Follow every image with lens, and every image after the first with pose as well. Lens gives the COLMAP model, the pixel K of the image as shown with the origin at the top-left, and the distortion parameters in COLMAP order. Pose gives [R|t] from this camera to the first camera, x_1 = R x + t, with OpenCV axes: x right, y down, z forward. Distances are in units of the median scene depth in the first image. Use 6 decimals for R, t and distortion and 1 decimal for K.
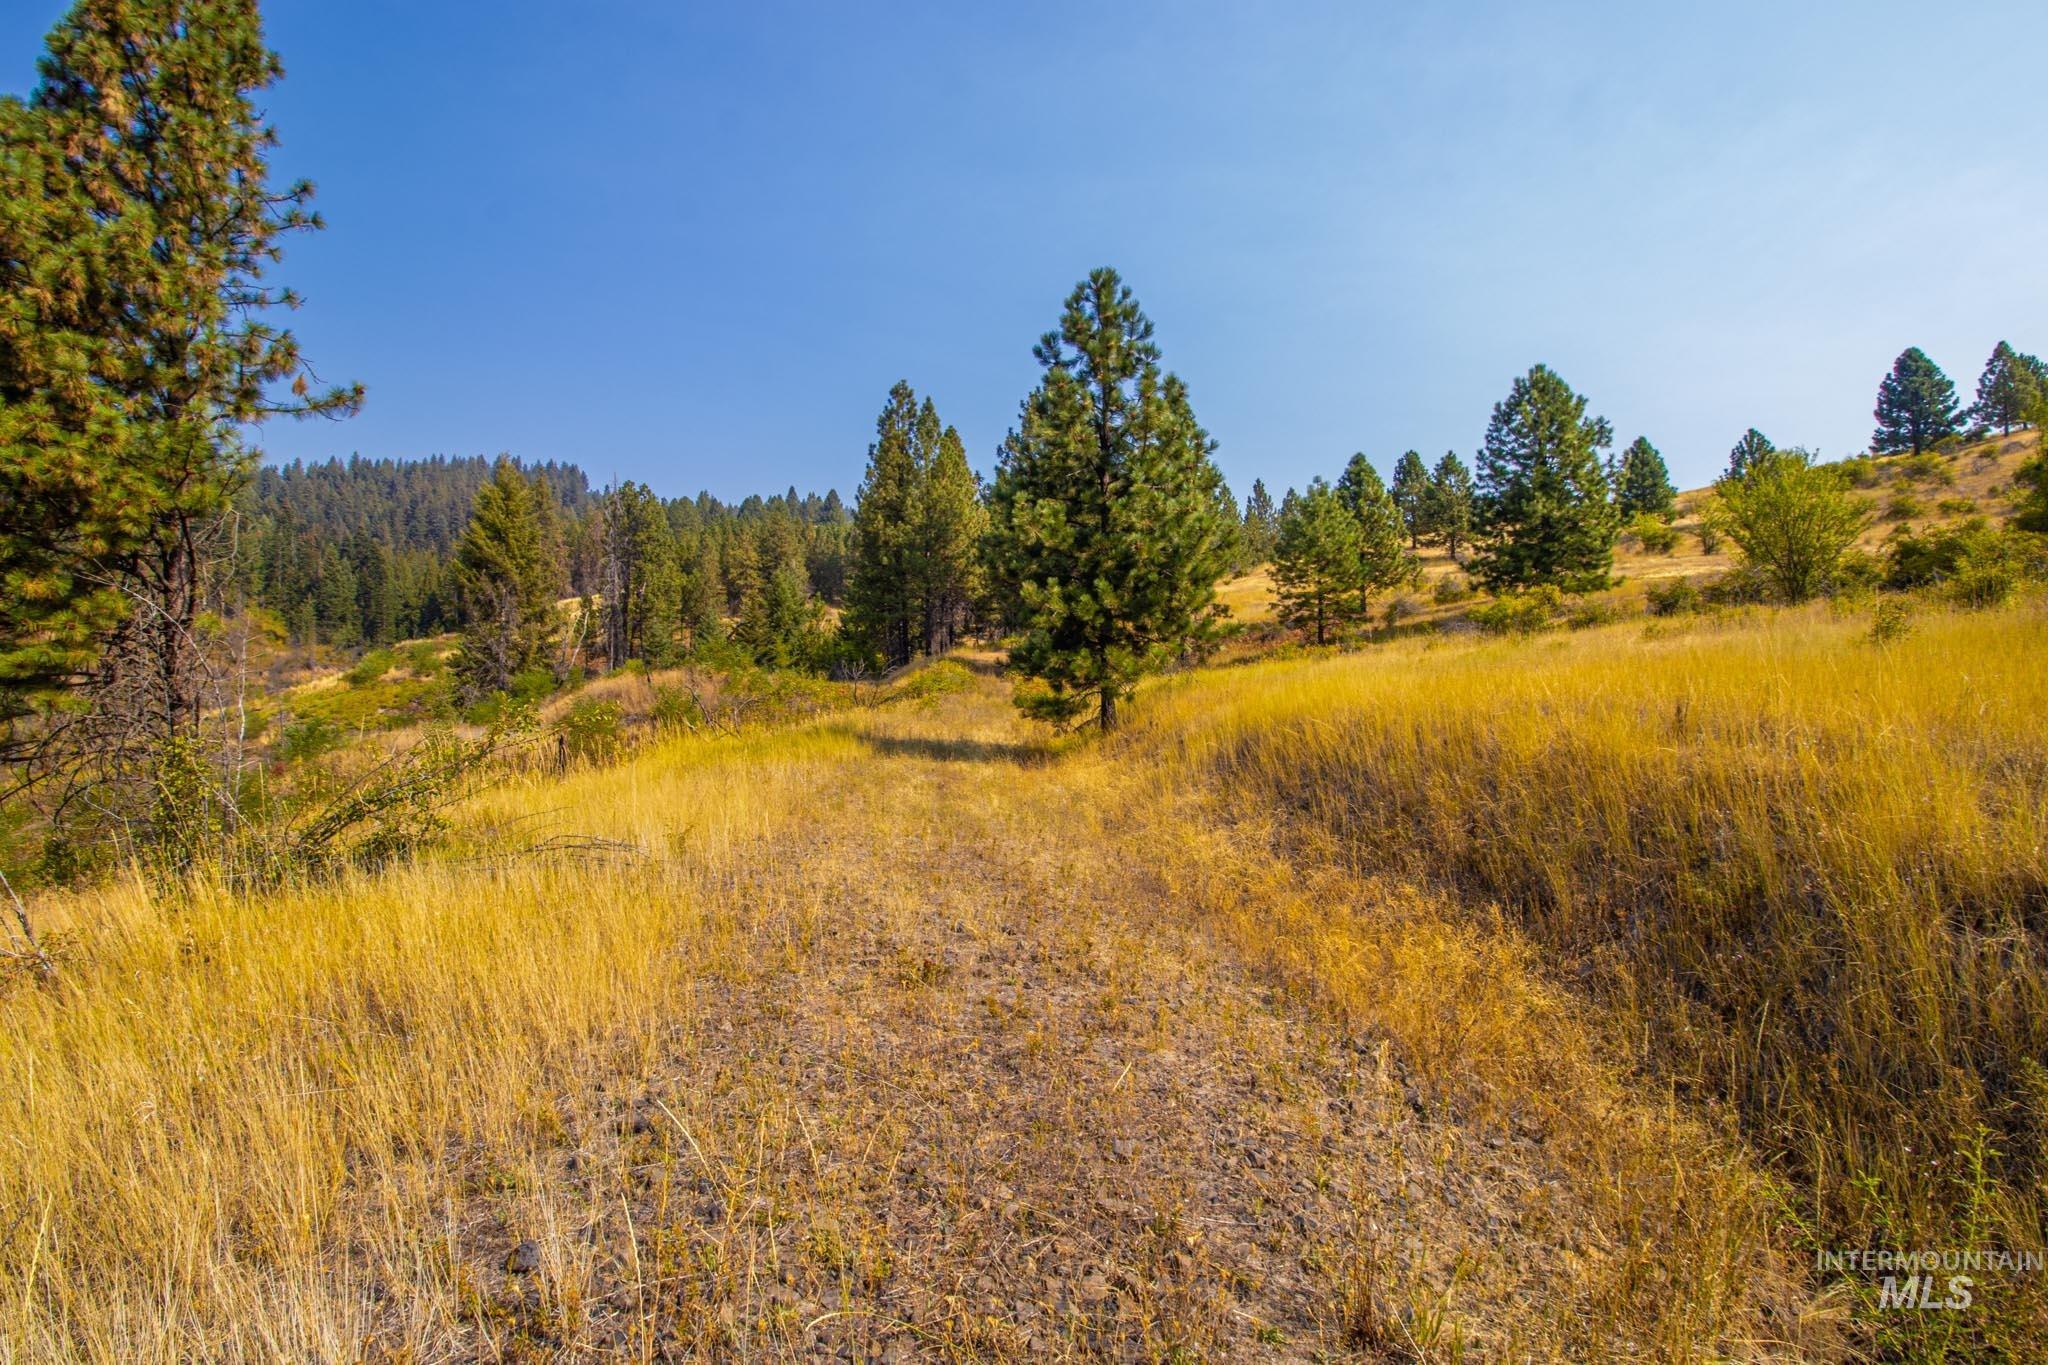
lens RADIAL K [[945.6, 0, 1014.3], [0, 945.6, 687.5], [0, 0, 1]] dist [-0.004076, -0.011047]
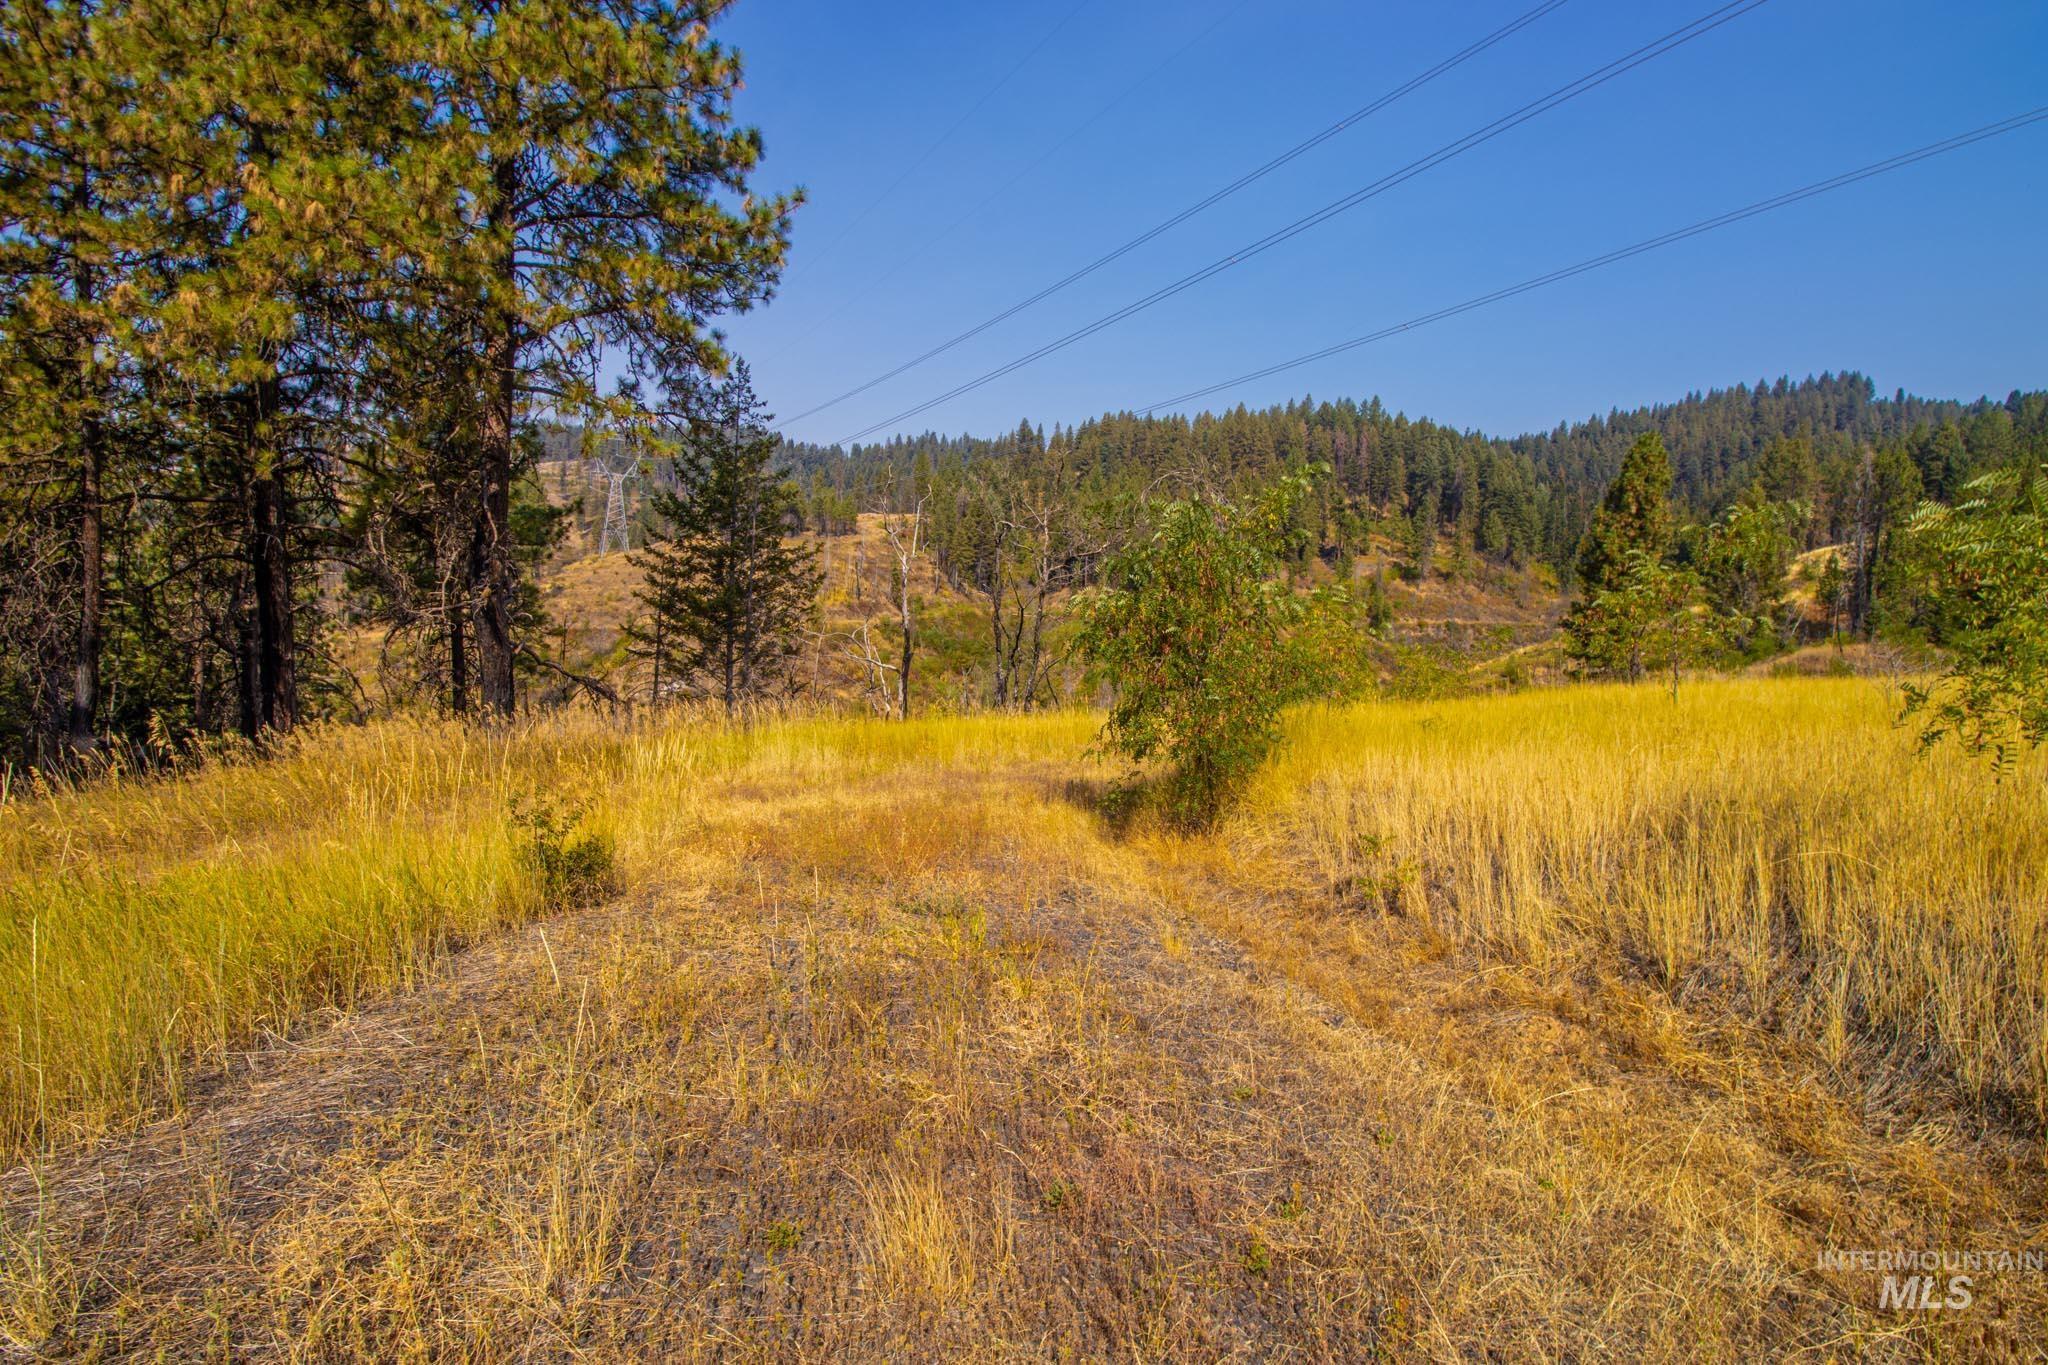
lens RADIAL K [[945.6, 0, 1012.5], [0, 945.6, 686.7], [0, 0, 1]] dist [-0.004076, -0.011047]
pose [[0.397596, 0.079998, -0.914067, 0.889093], [-0.016634, 0.996657, 0.079991, -0.090839], [0.917410, -0.016599, 0.397597, -1.585664]]
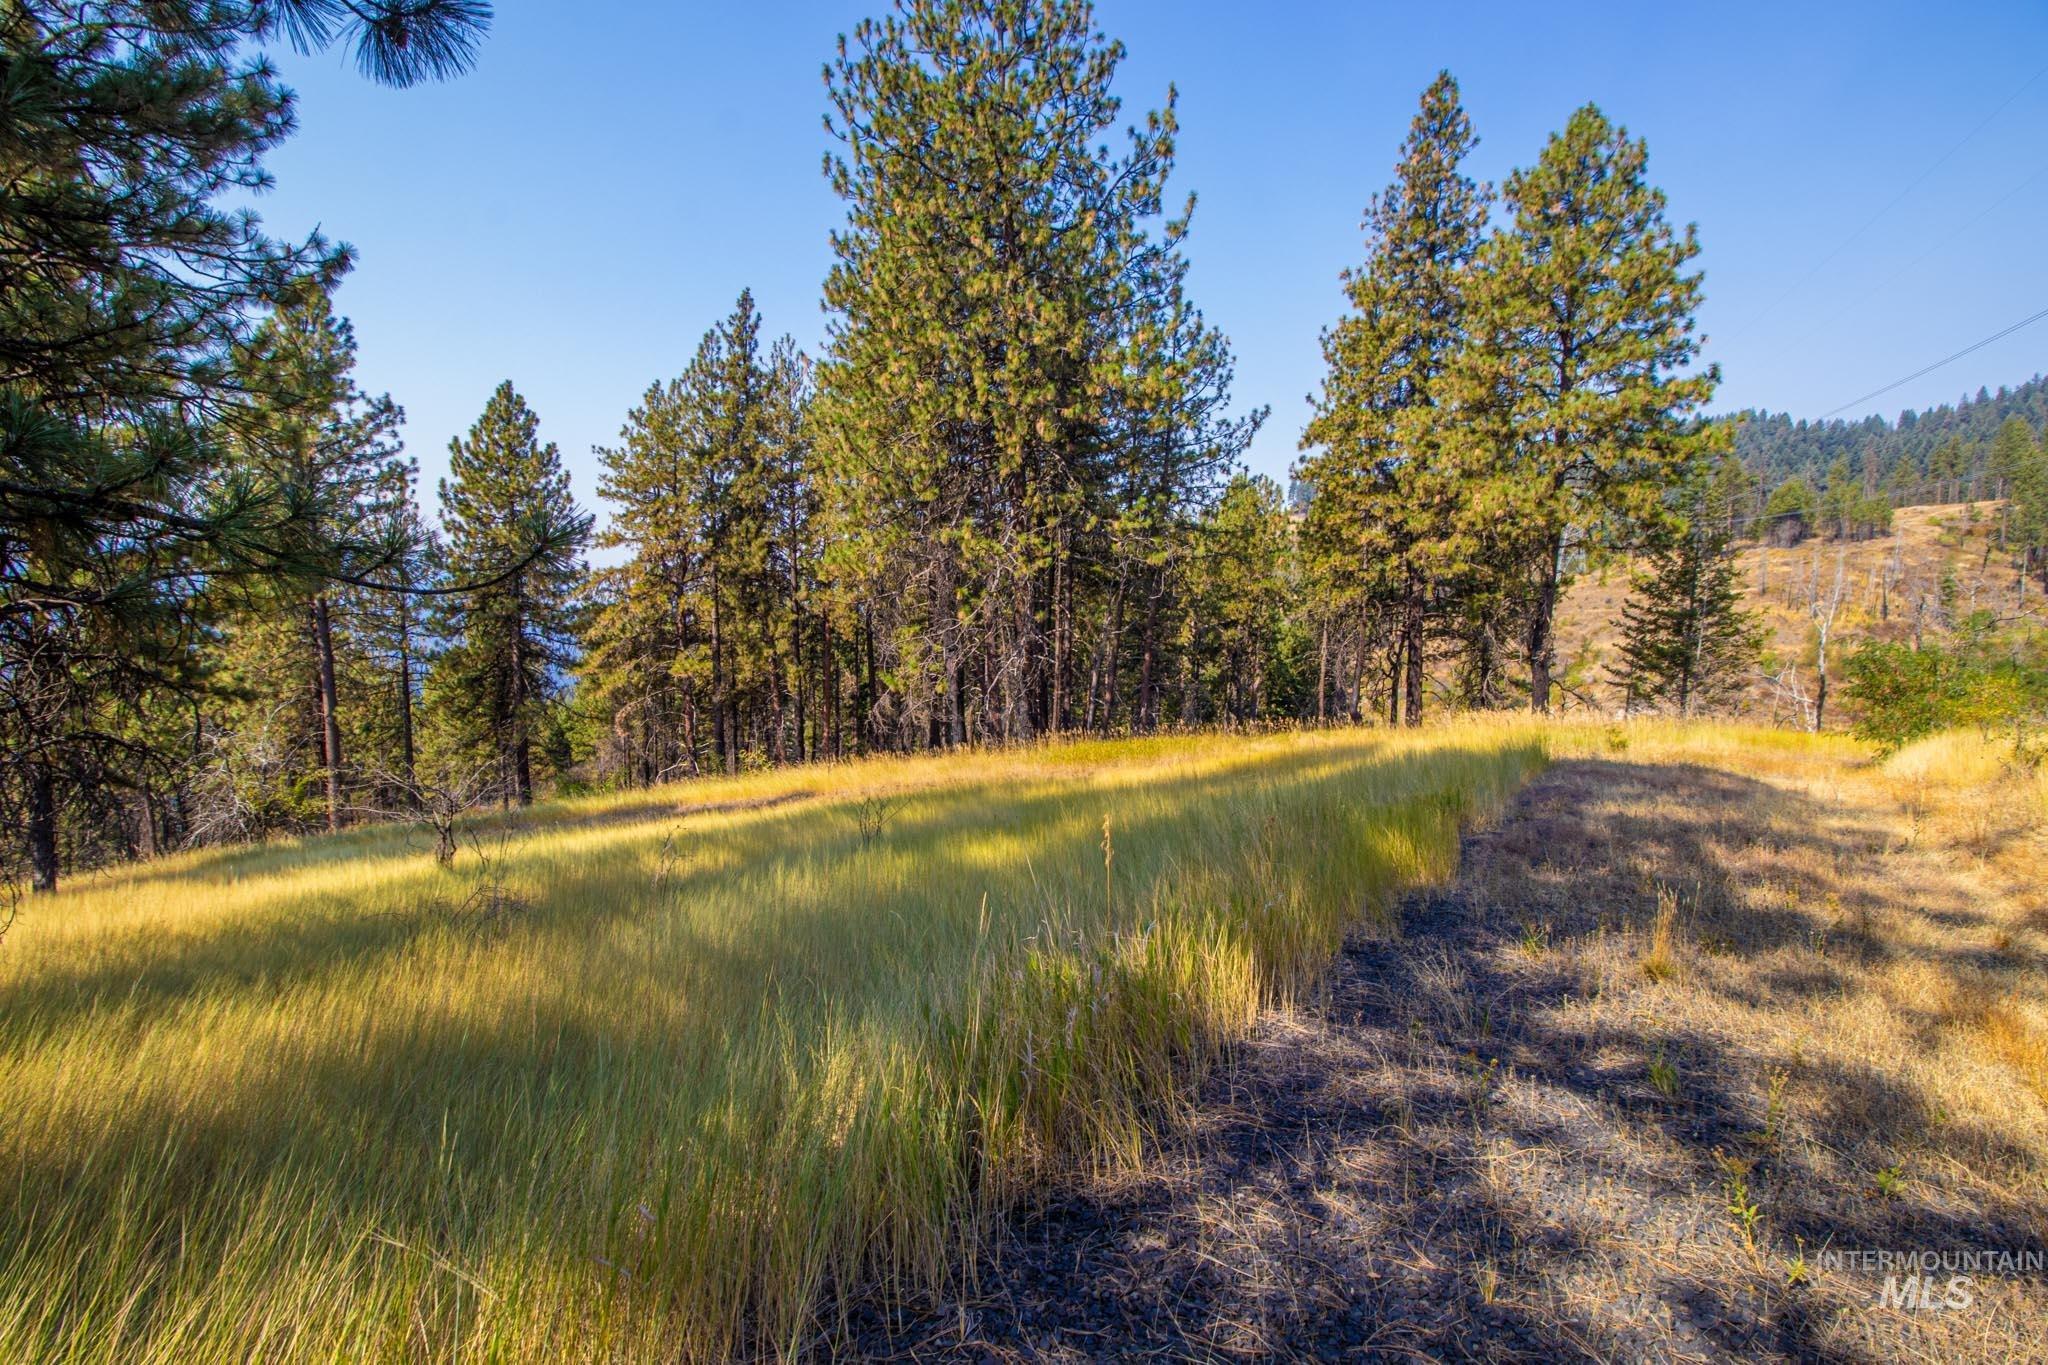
lens RADIAL K [[945.6, 0, 1013.2], [0, 945.6, 691.5], [0, 0, 1]] dist [-0.004076, -0.011047]
pose [[-0.491418, 0.062837, -0.868654, 1.646507], [0.000066, 0.997396, 0.072113, -0.138528], [0.870924, 0.035380, -0.490142, -1.652995]]
